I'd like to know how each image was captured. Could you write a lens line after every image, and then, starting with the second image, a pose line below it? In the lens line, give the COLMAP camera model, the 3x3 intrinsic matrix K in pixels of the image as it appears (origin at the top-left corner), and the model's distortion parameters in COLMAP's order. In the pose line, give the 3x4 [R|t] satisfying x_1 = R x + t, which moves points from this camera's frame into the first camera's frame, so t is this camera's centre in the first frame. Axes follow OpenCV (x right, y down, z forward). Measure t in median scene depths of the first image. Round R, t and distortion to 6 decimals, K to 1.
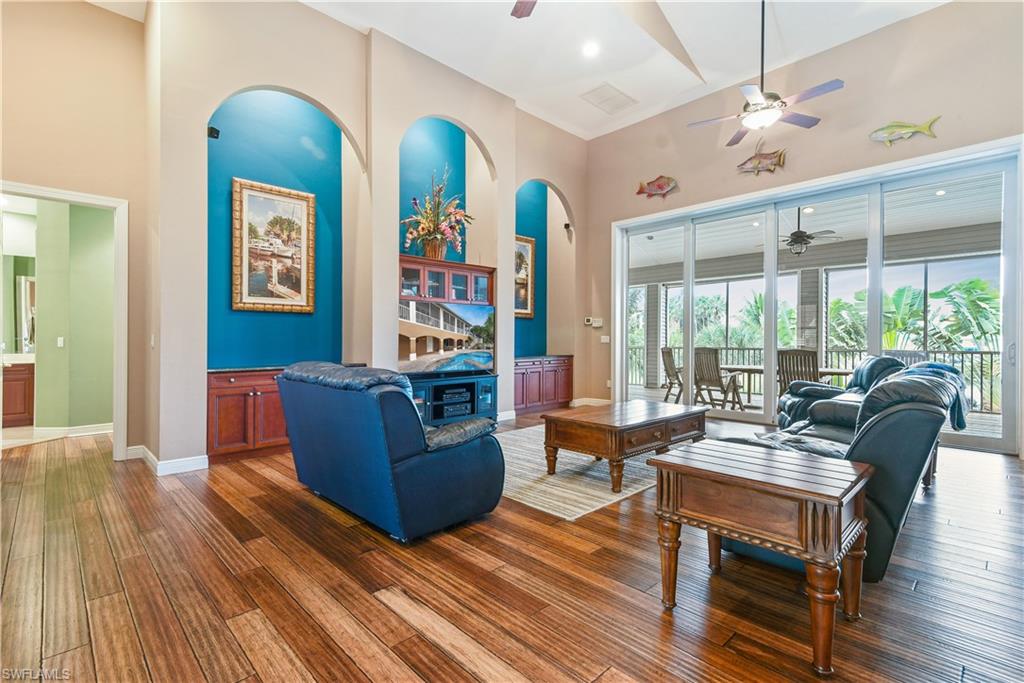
lens RADIAL K [[475.2, 0, 518.2], [0, 475.2, 340.0], [0, 0, 1]] dist [-0.022403, -0.007605]
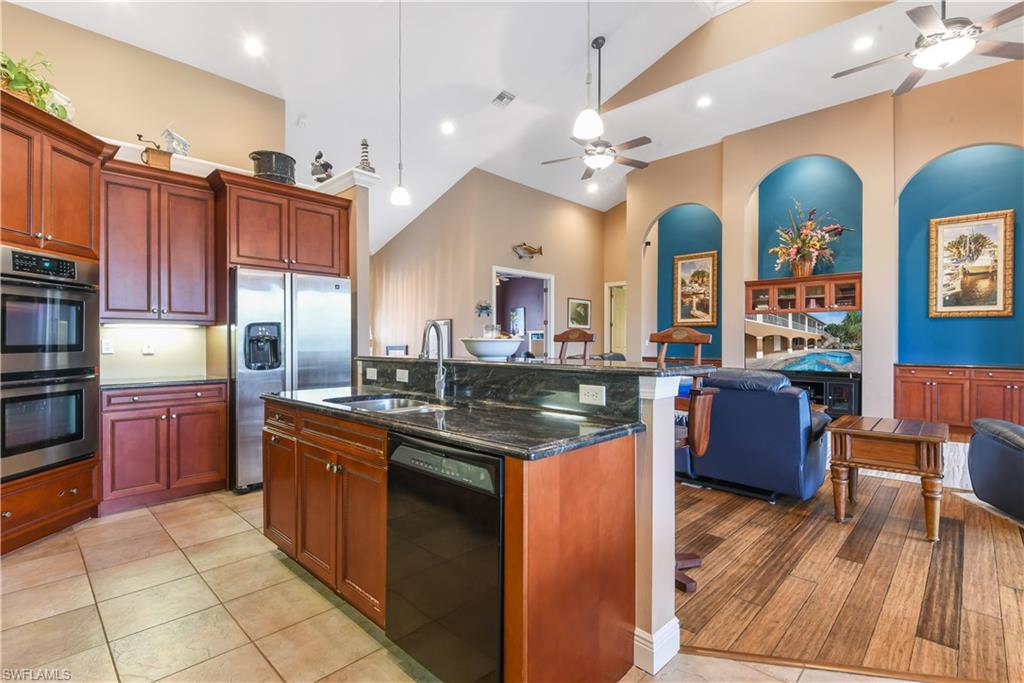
lens RADIAL K [[475.2, 0, 512.3], [0, 475.2, 346.1], [0, 0, 1]] dist [-0.022403, -0.007605]
pose [[-0.000647, 0.001832, -0.999998, 1.042856], [-0.010980, 0.999938, 0.001839, 0.013210], [0.999940, 0.010981, -0.000627, 0.294447]]
